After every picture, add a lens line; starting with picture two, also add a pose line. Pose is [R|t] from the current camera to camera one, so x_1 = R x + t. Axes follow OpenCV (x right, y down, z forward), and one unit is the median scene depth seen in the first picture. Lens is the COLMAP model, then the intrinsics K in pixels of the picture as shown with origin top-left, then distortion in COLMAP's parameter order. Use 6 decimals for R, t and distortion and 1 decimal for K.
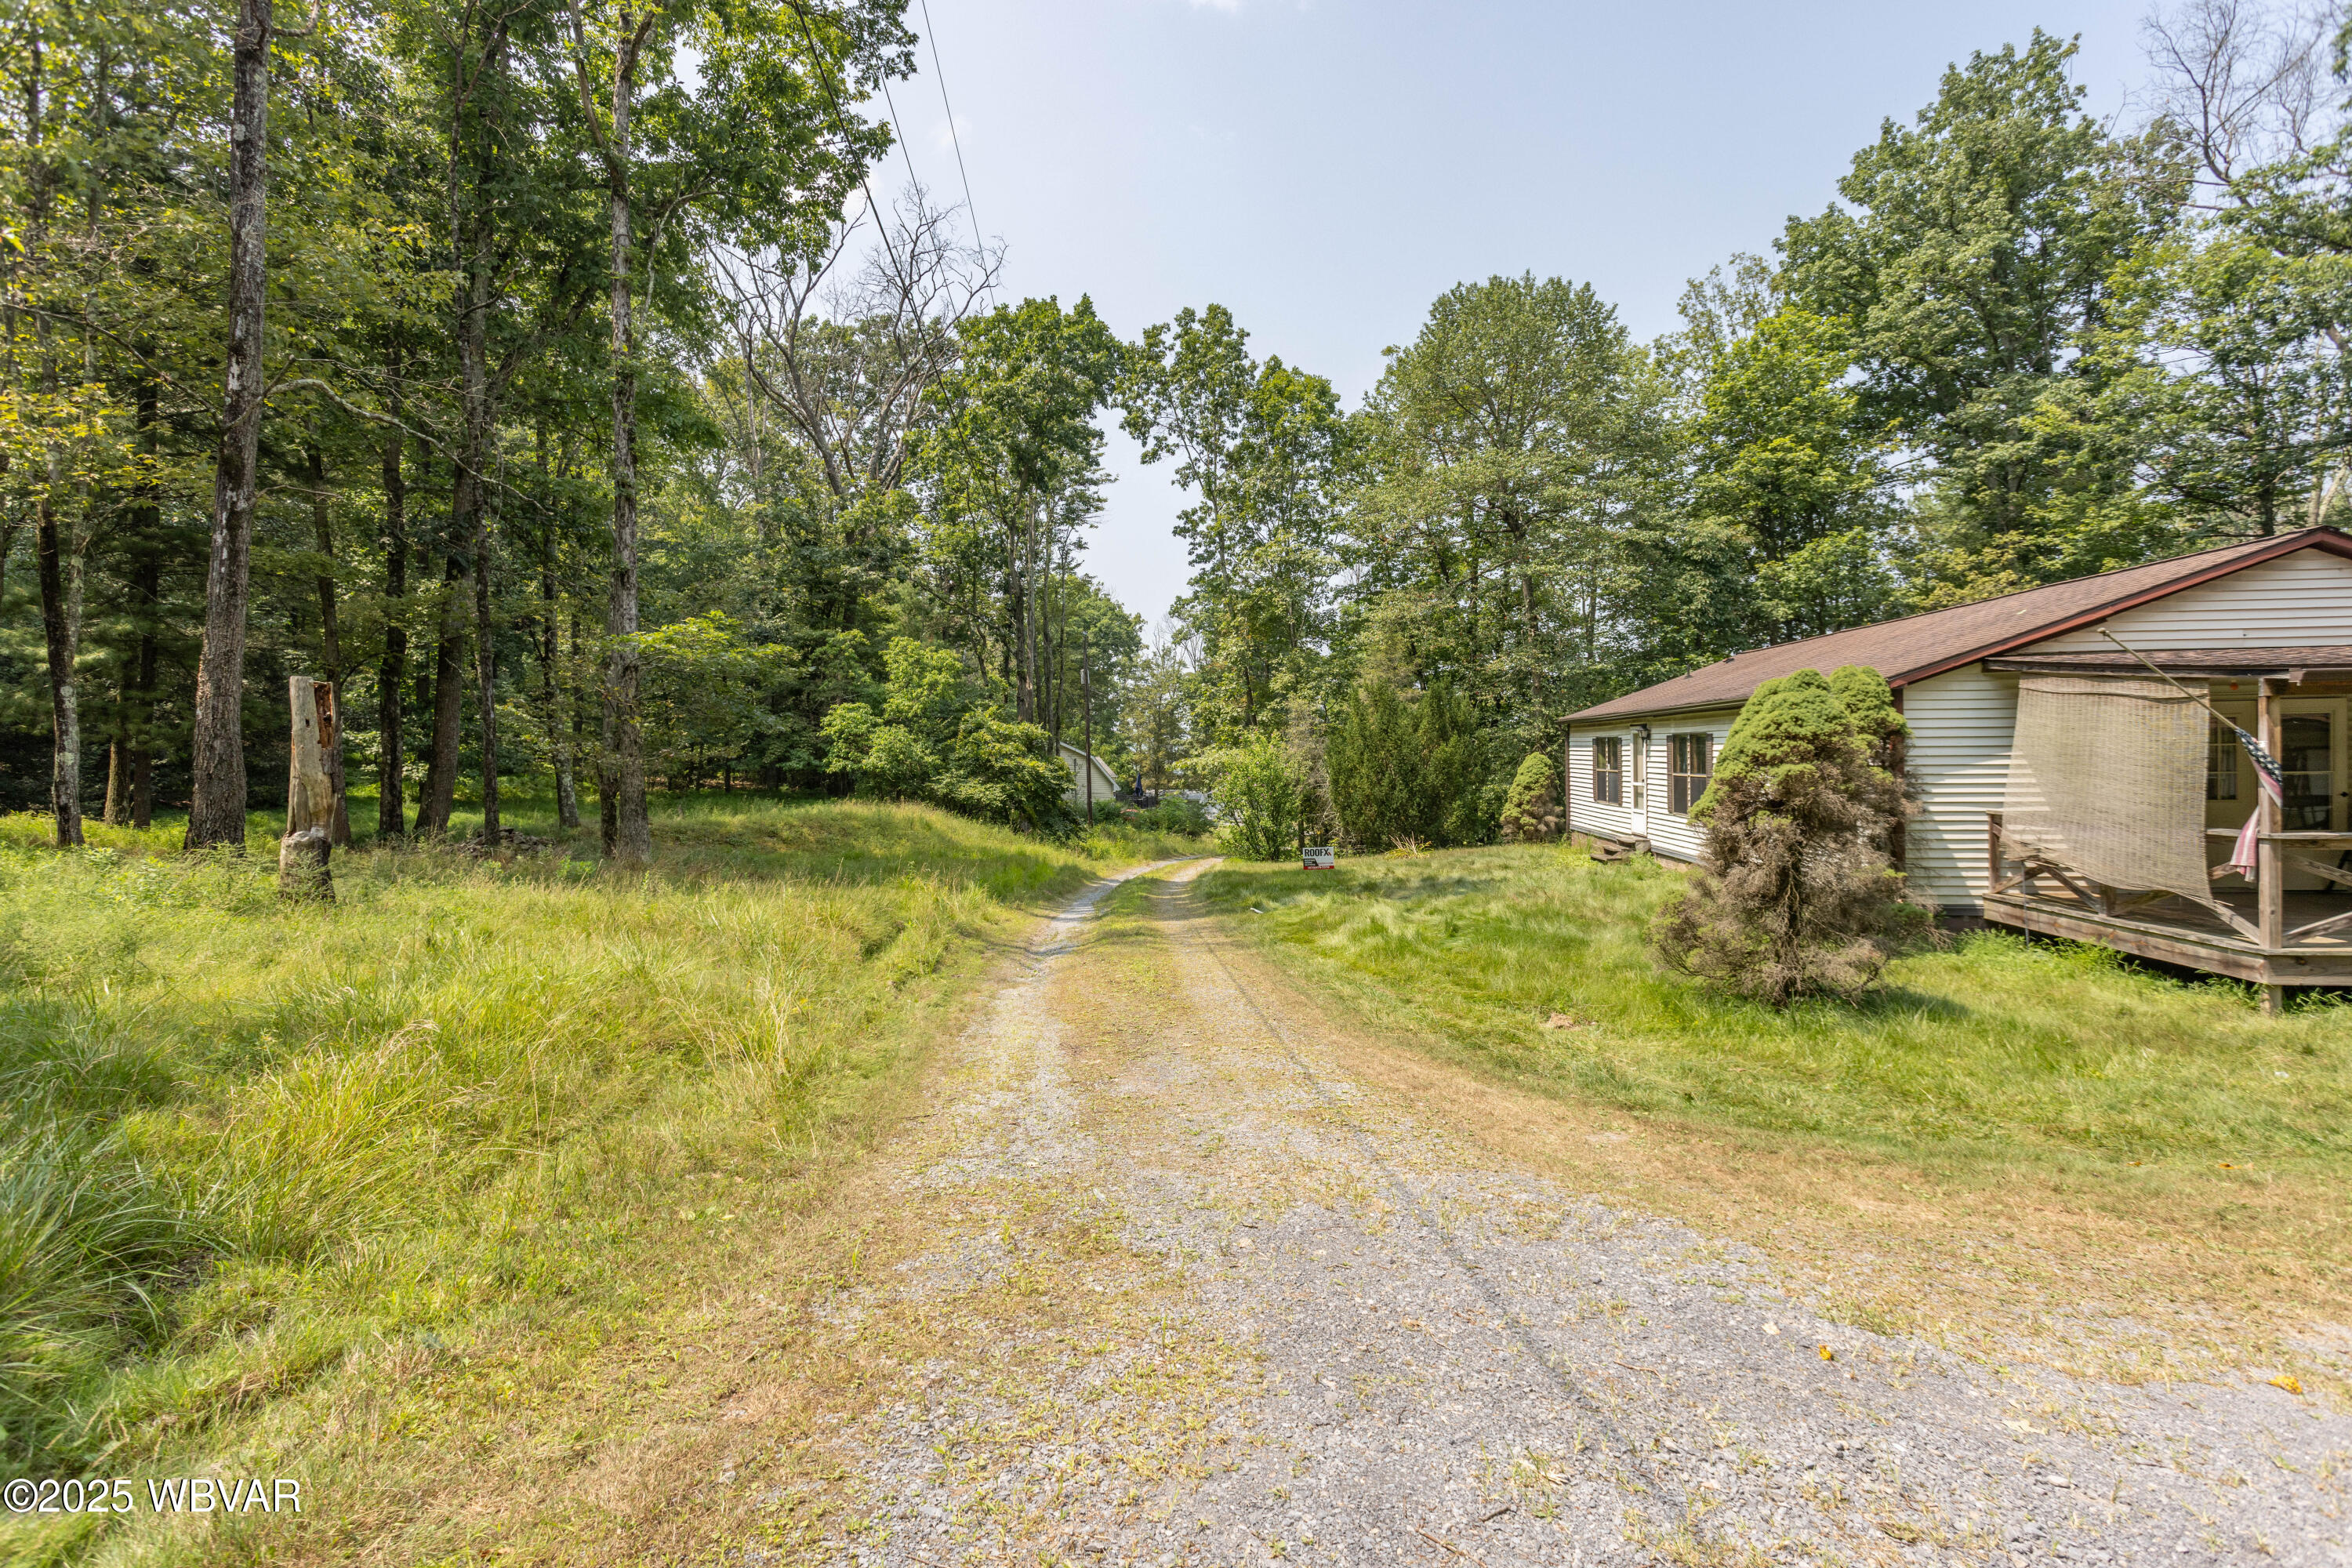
lens RADIAL K [[1278.5, 0, 1176.0], [0, 1278.5, 784.0], [0, 0, 1]] dist [0.002348, 0.001154]
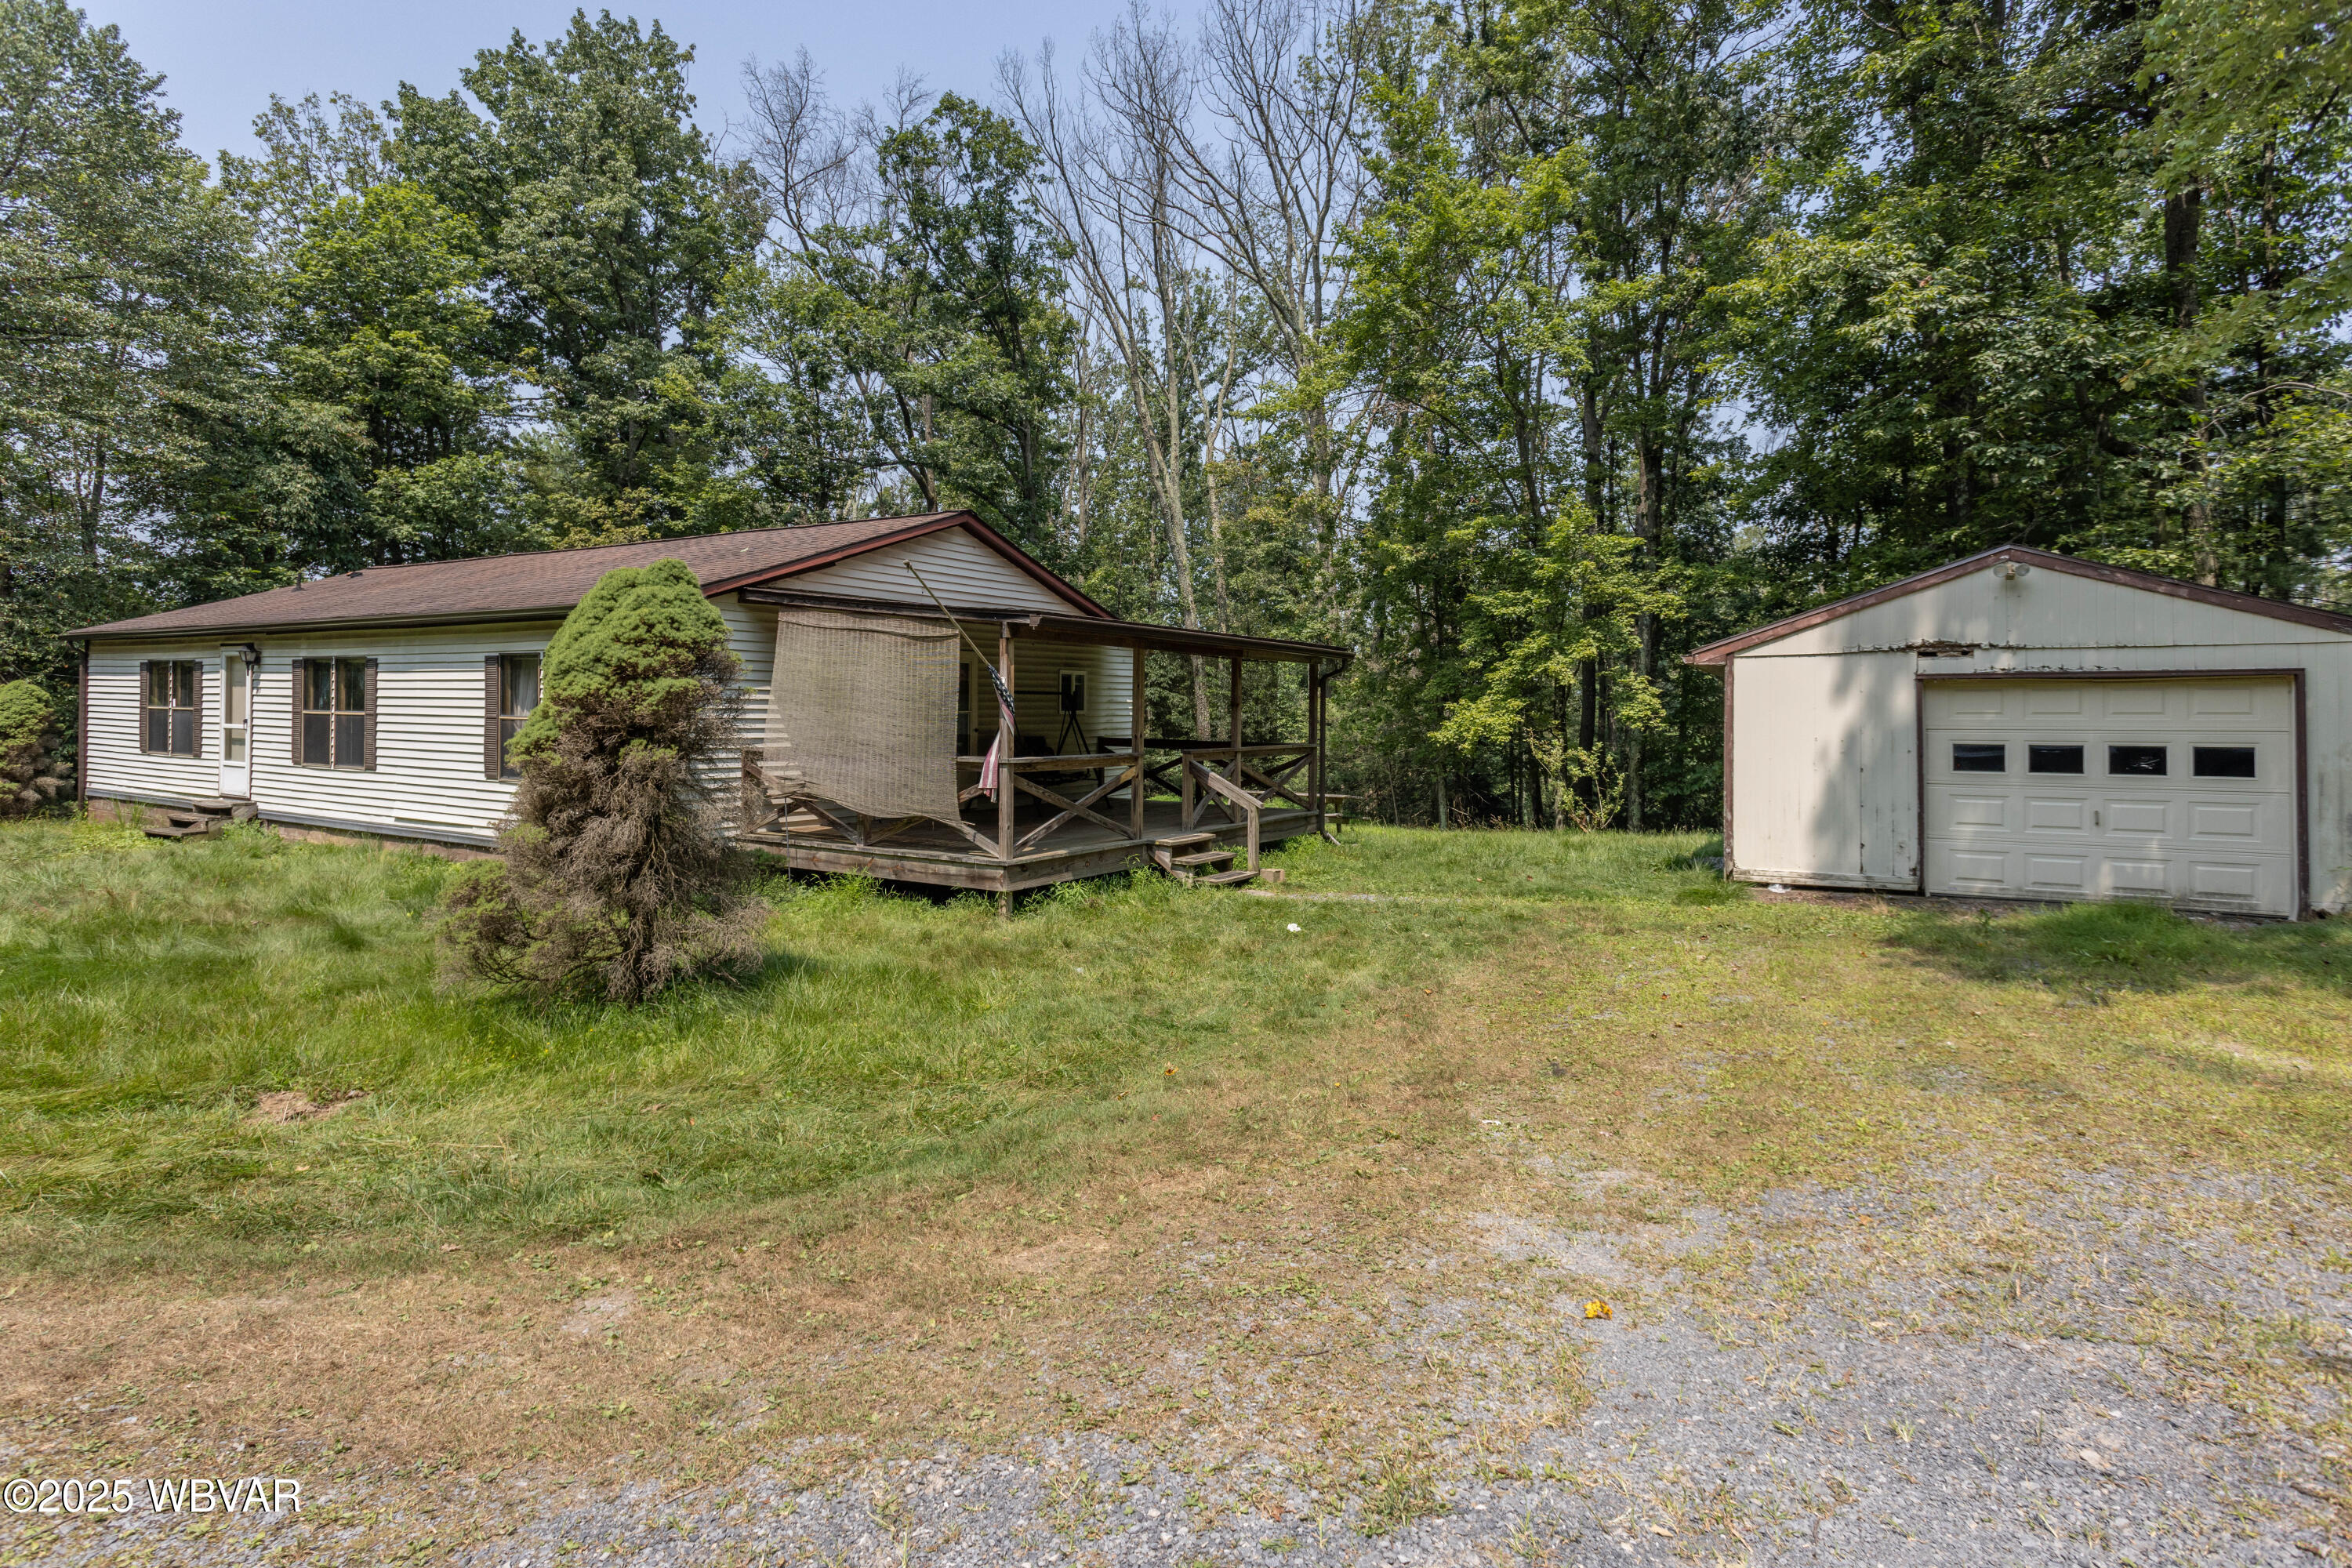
lens RADIAL K [[1163.4, 0, 1176.3], [0, 1163.4, 706.5], [0, 0, 1]] dist [0.021555, -0.001569]
pose [[0.437722, 0.021398, 0.898856, -0.008676], [0.009275, 0.999556, -0.028312, 0.017778], [-0.899063, 0.020730, 0.437329, 0.318069]]
